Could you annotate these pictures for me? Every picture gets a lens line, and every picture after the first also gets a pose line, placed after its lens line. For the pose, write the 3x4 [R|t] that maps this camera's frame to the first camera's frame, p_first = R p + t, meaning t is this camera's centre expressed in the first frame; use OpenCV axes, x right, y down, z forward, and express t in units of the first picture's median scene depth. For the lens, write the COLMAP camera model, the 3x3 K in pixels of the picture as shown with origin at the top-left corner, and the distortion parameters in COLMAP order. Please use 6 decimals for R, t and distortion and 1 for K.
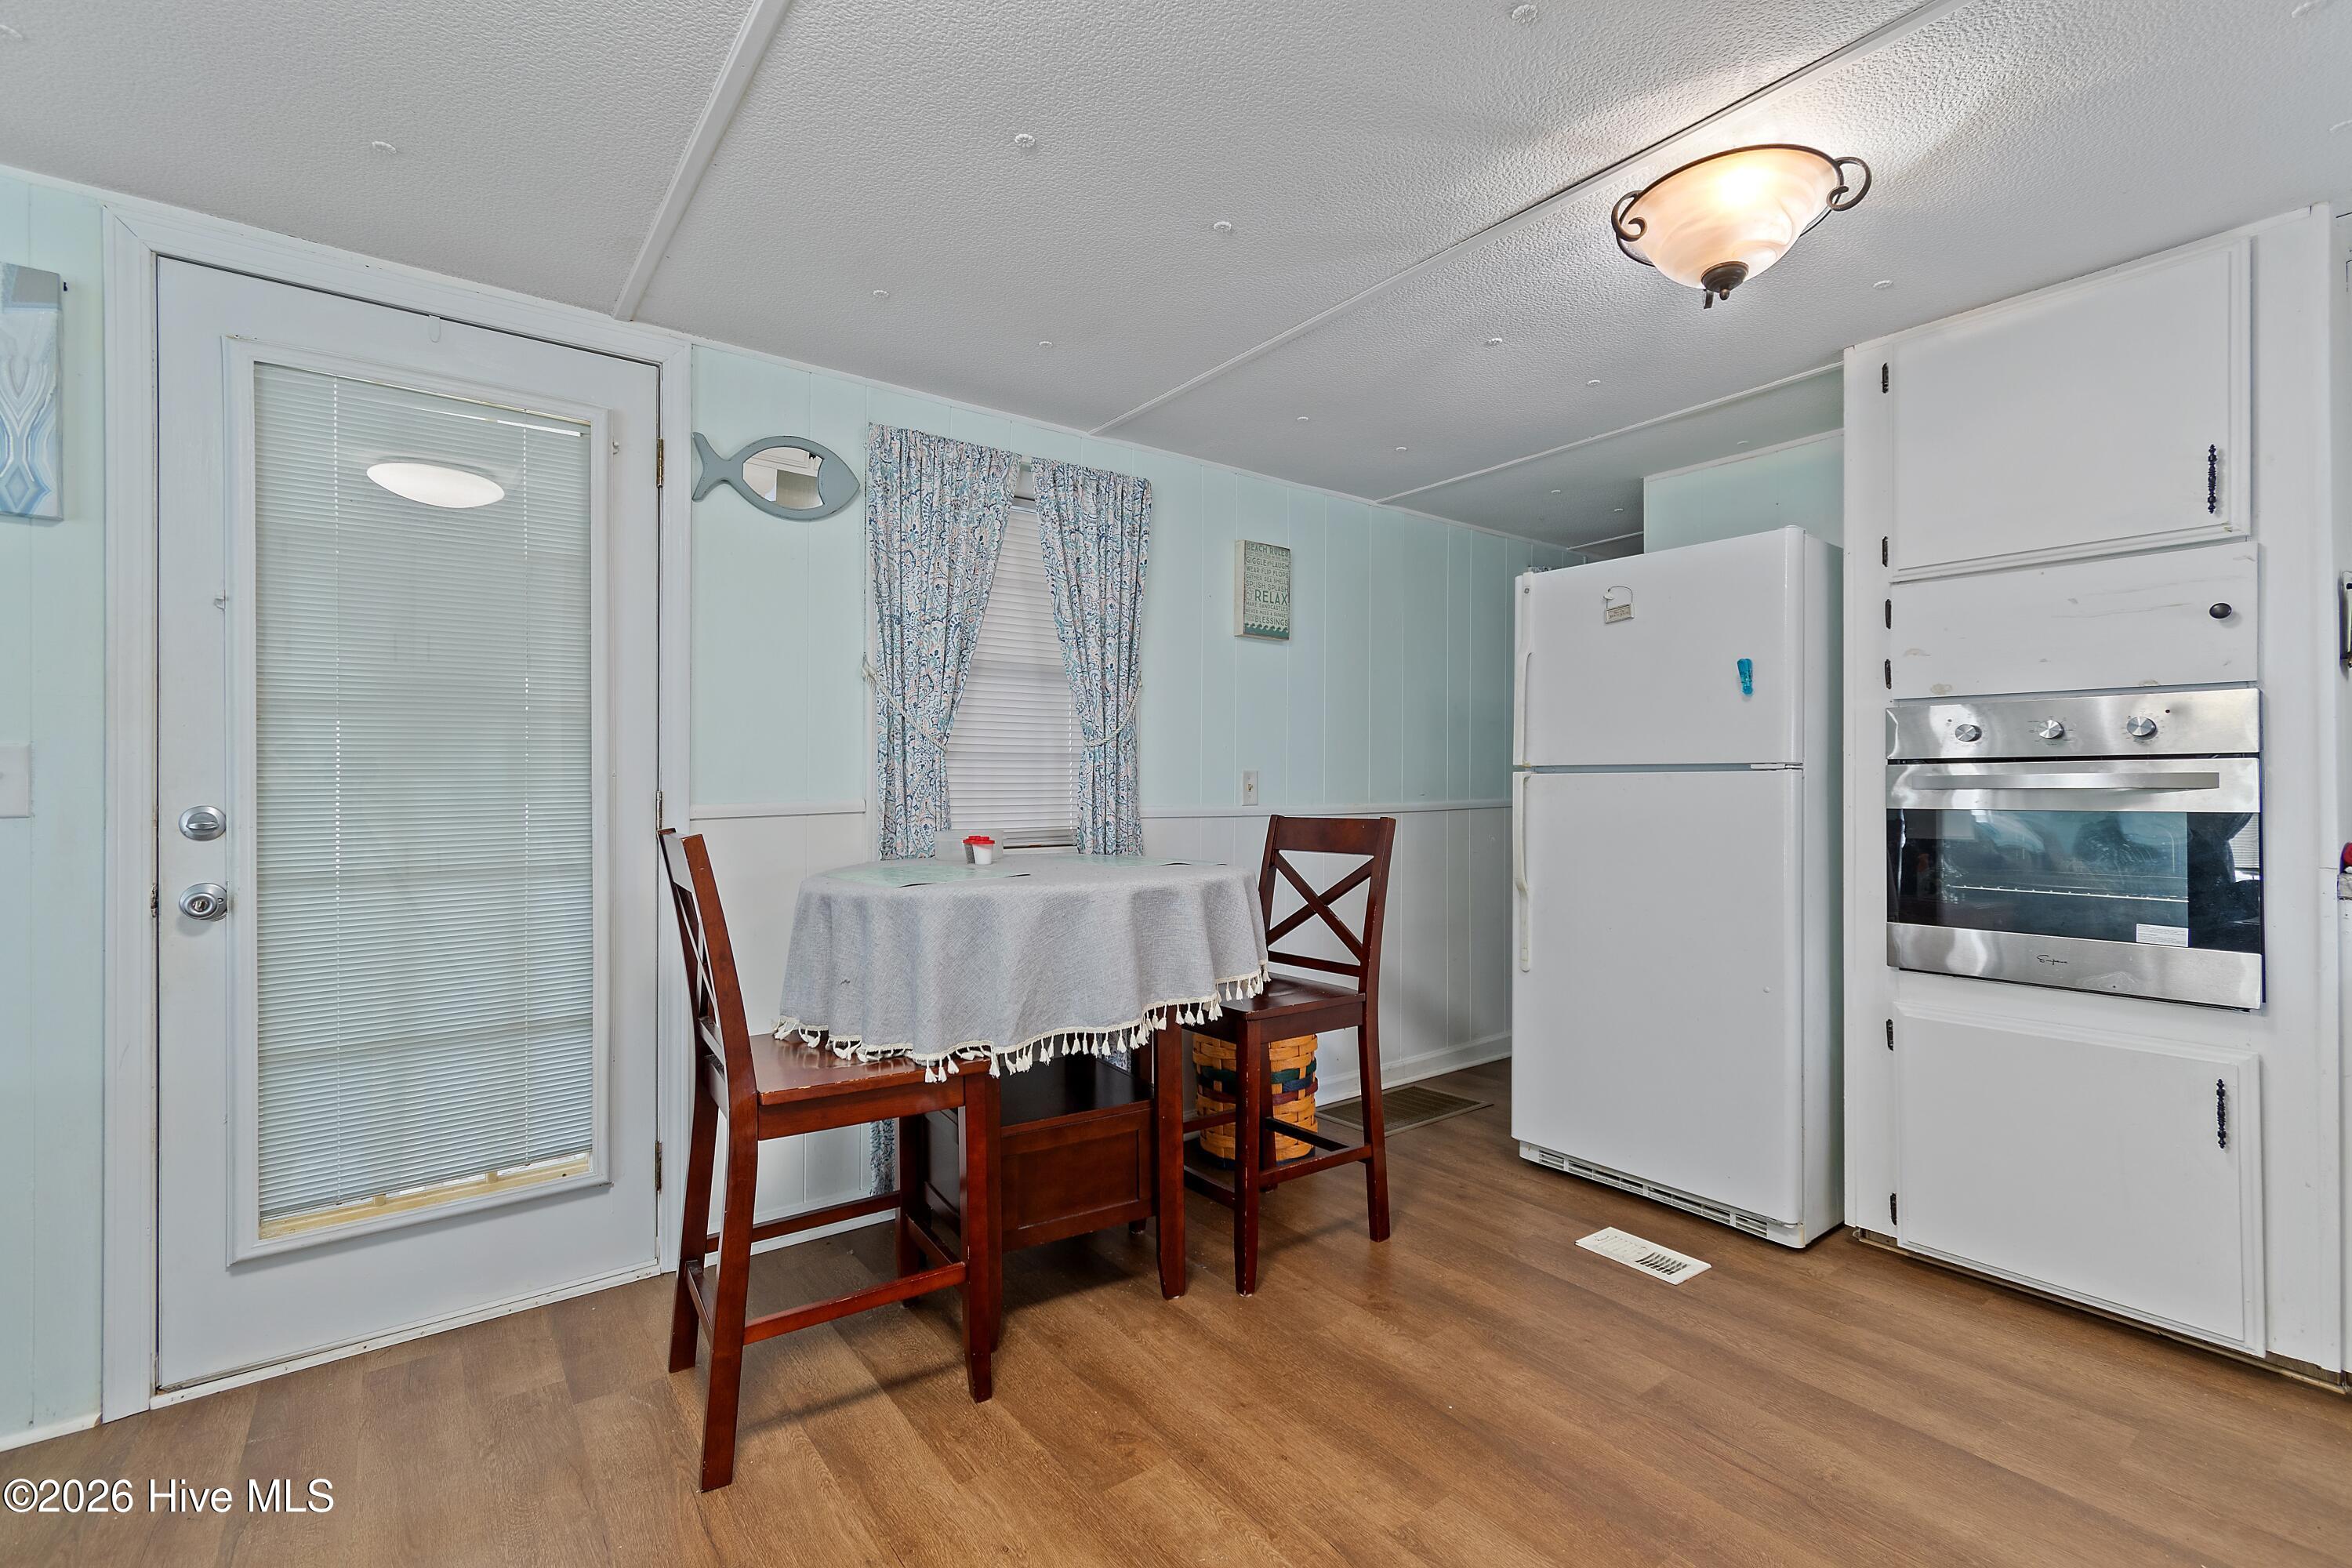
lens RADIAL K [[1036.8, 0, 1178.2], [0, 1036.8, 776.5], [0, 0, 1]] dist [-0.000159, -0.000140]
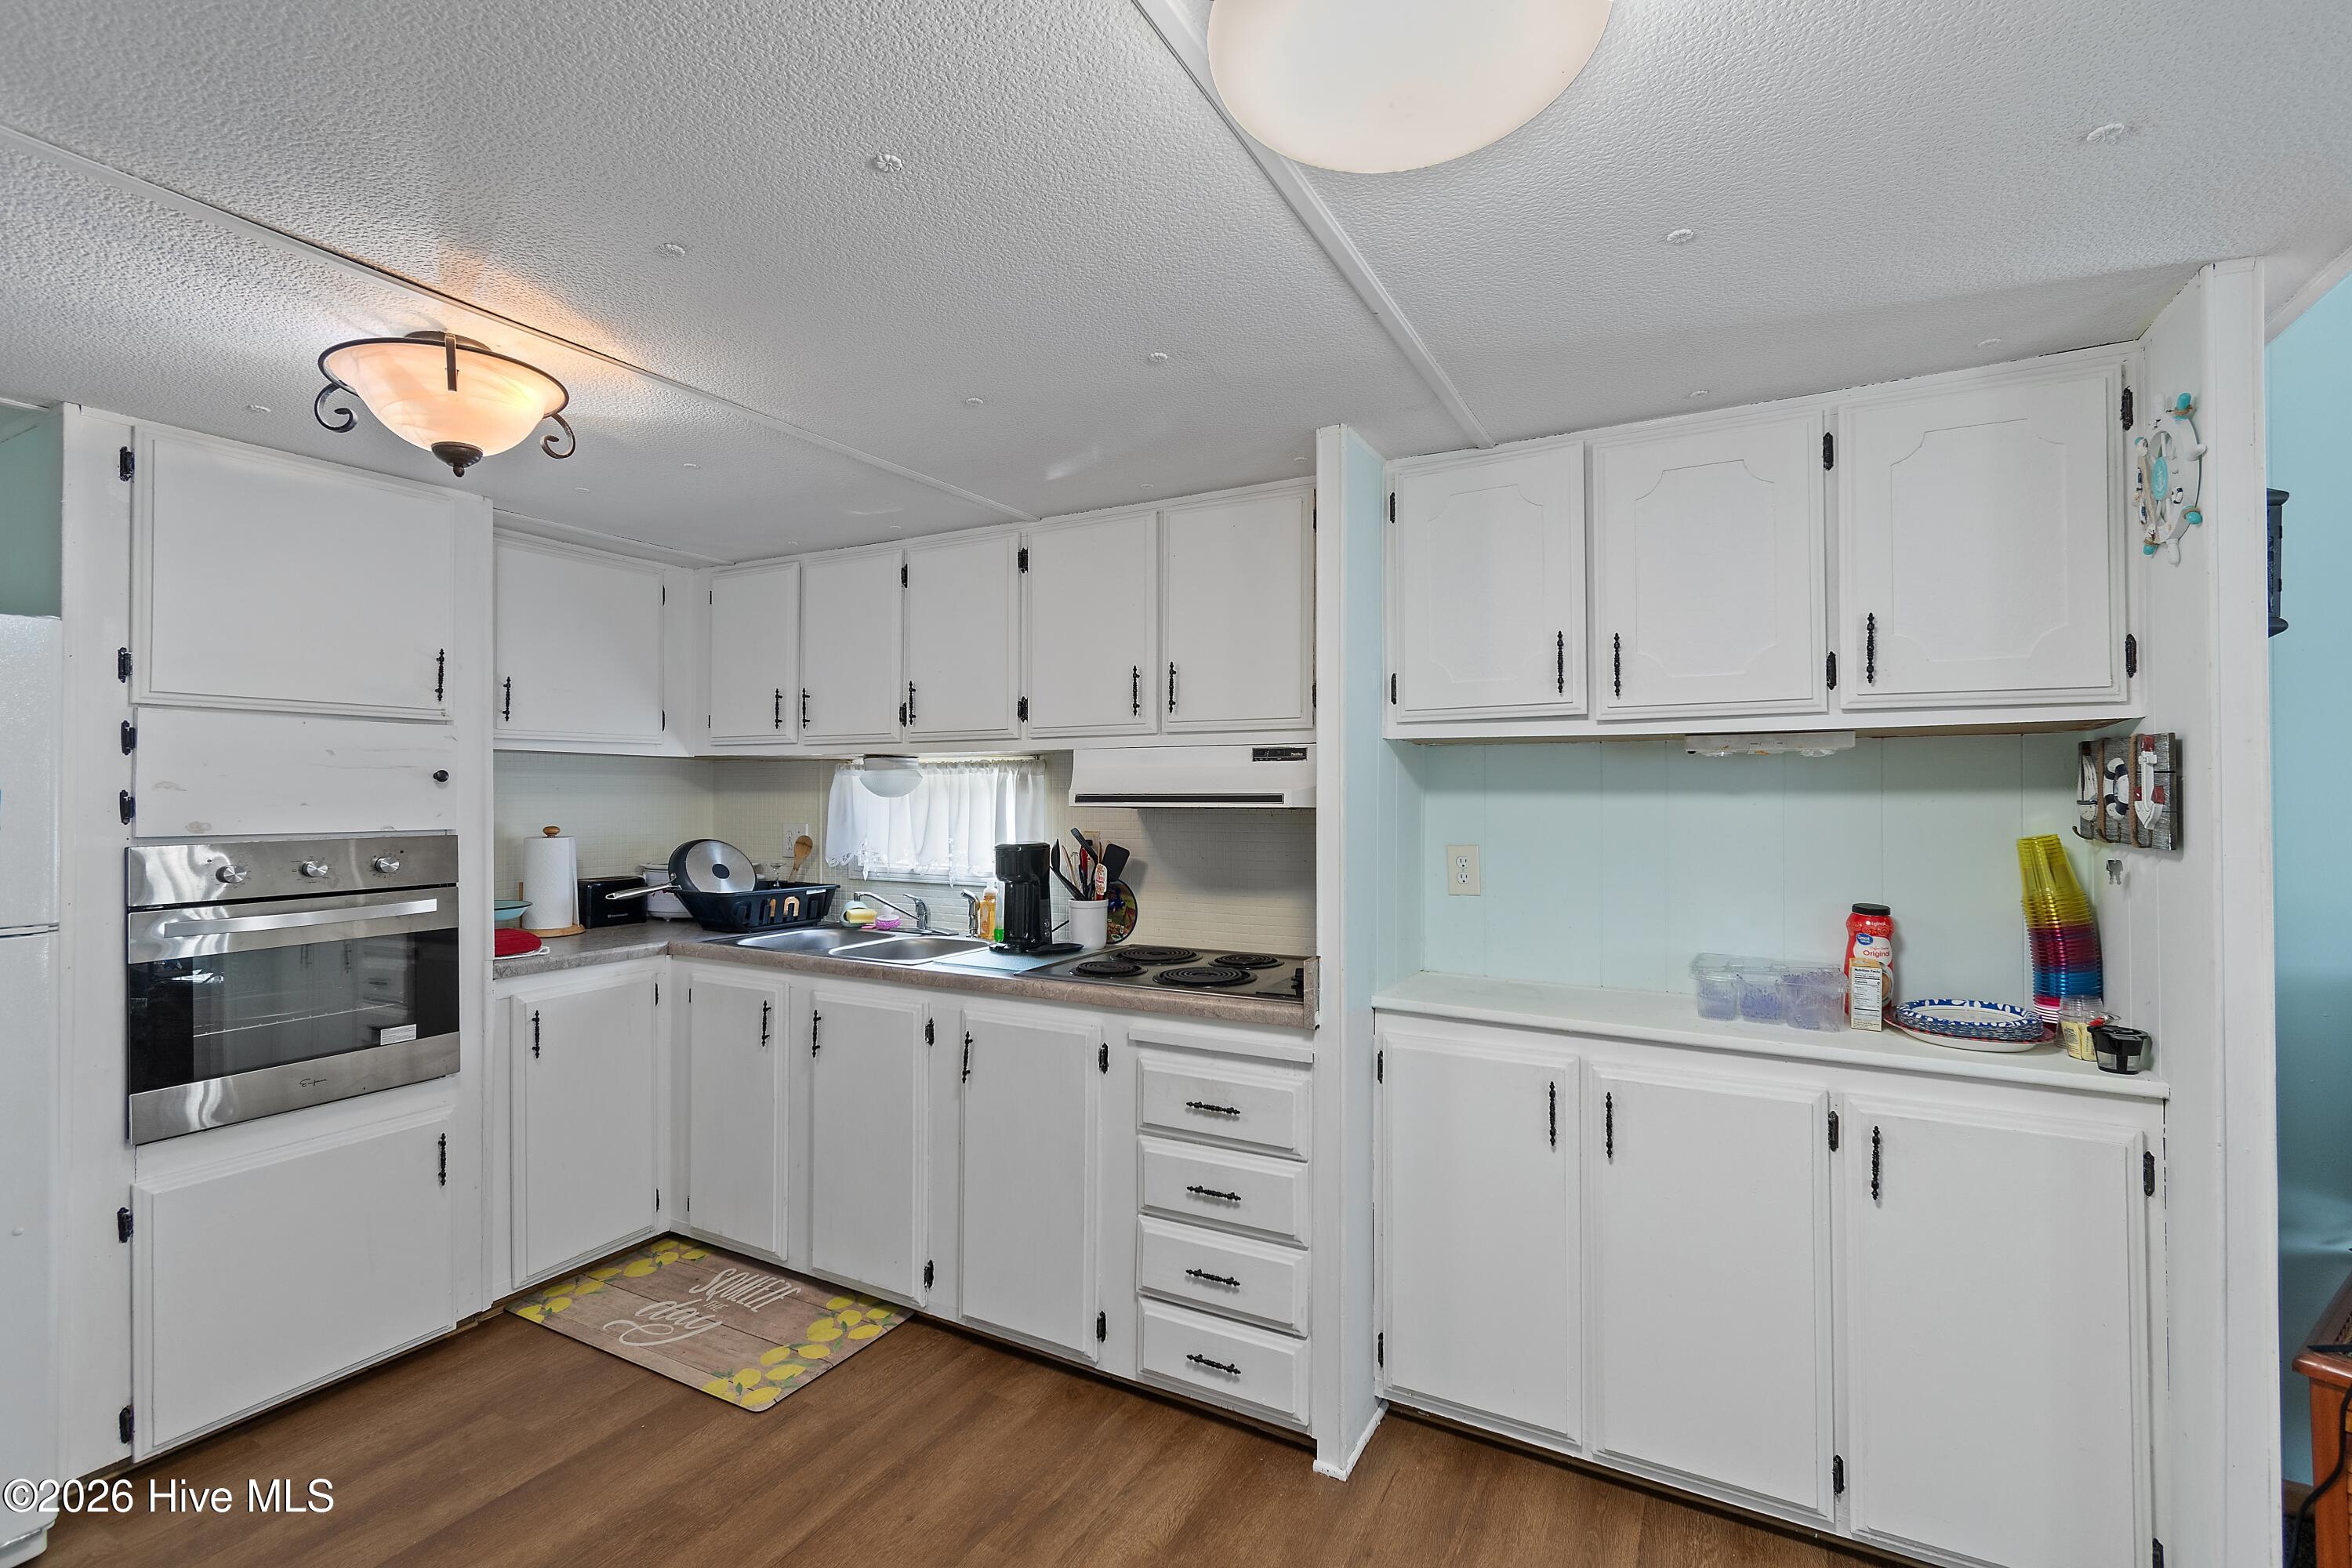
lens RADIAL K [[1036.8, 0, 1178.2], [0, 1036.8, 776.5], [0, 0, 1]] dist [-0.000159, -0.000140]
pose [[-0.419956, 0.011426, 0.907472, -0.493774], [-0.004351, 0.999884, -0.014603, -0.122839], [-0.907534, -0.010081, -0.419858, 0.601210]]
